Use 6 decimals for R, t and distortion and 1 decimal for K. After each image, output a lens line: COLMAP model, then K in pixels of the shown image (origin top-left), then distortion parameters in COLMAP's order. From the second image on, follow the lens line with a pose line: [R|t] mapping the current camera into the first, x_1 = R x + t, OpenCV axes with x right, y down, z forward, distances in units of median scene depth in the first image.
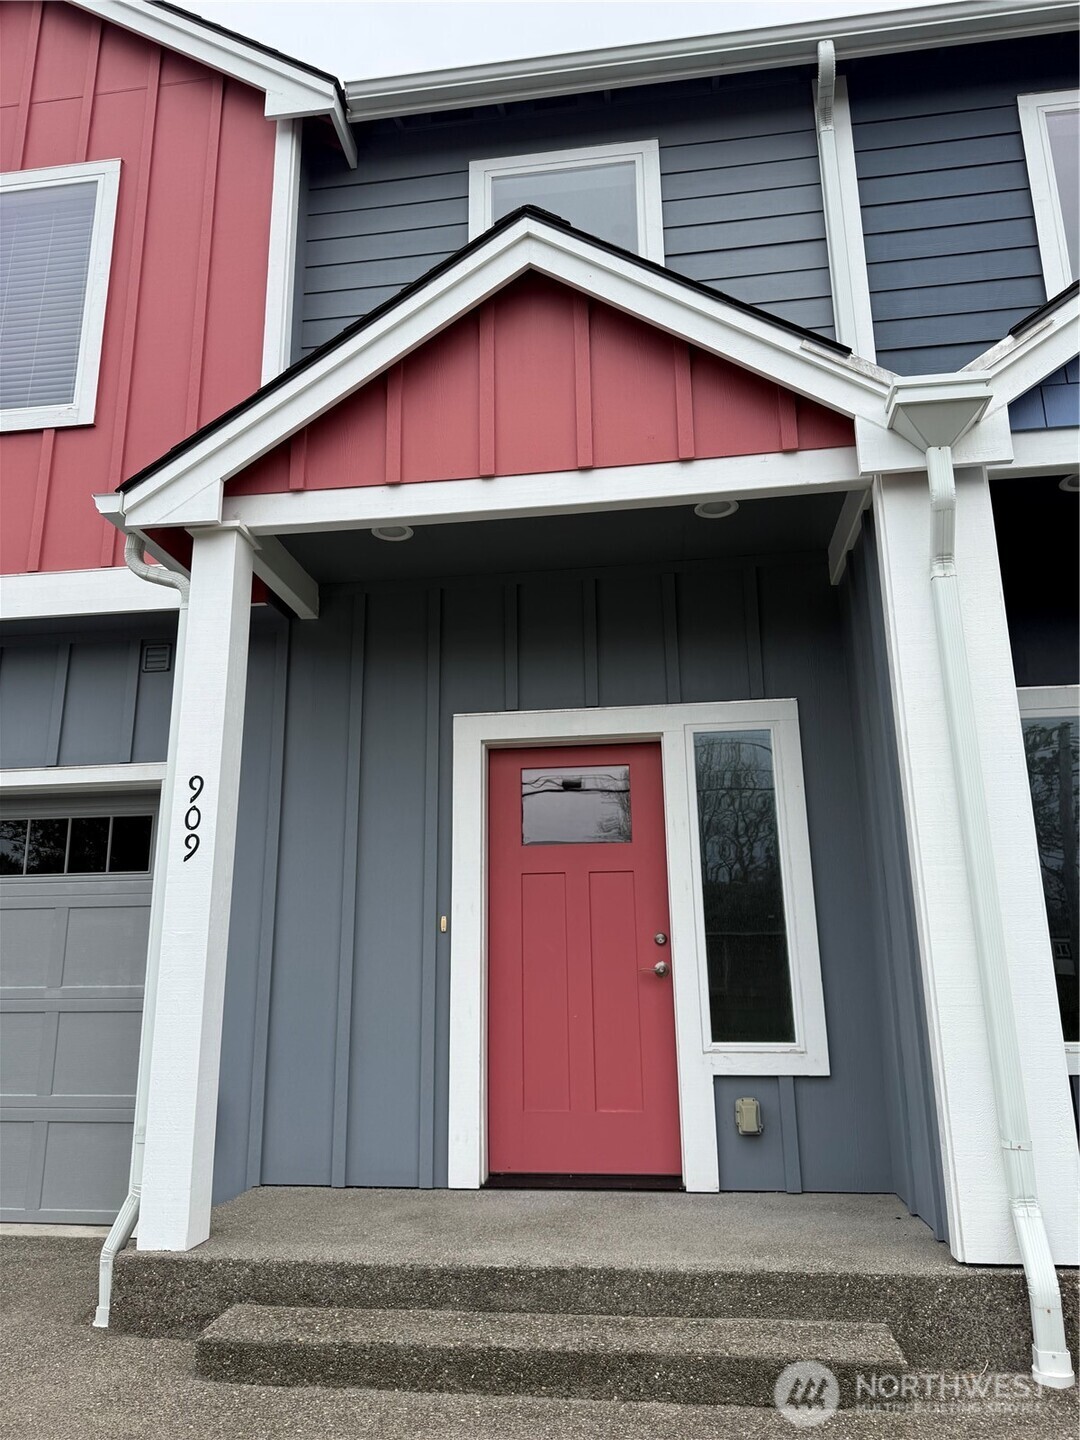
lens RADIAL K [[1019.8, 0, 540.3], [0, 1019.8, 686.7], [0, 0, 1]] dist [0.003111, -0.006285]
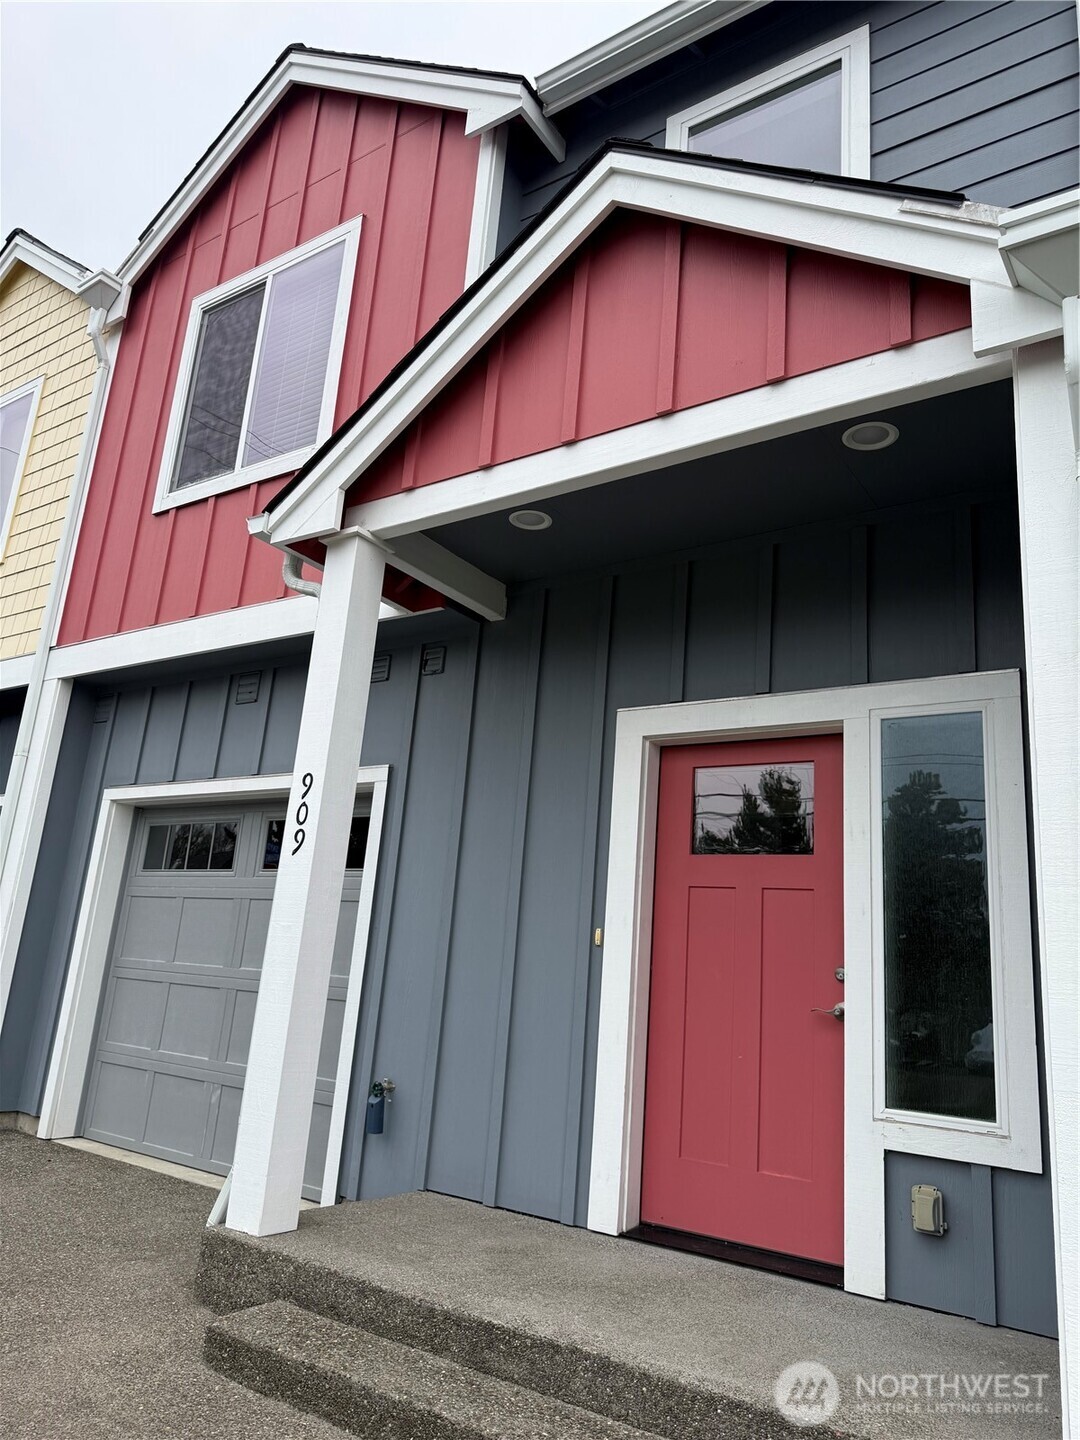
lens RADIAL K [[1019.8, 0, 540.3], [0, 1019.8, 686.7], [0, 0, 1]] dist [0.003111, -0.006285]
pose [[0.885779, -0.051021, -0.461294, 0.331100], [0.041808, 0.998670, -0.030177, 0.037124], [0.462220, 0.007444, 0.886734, 0.180725]]
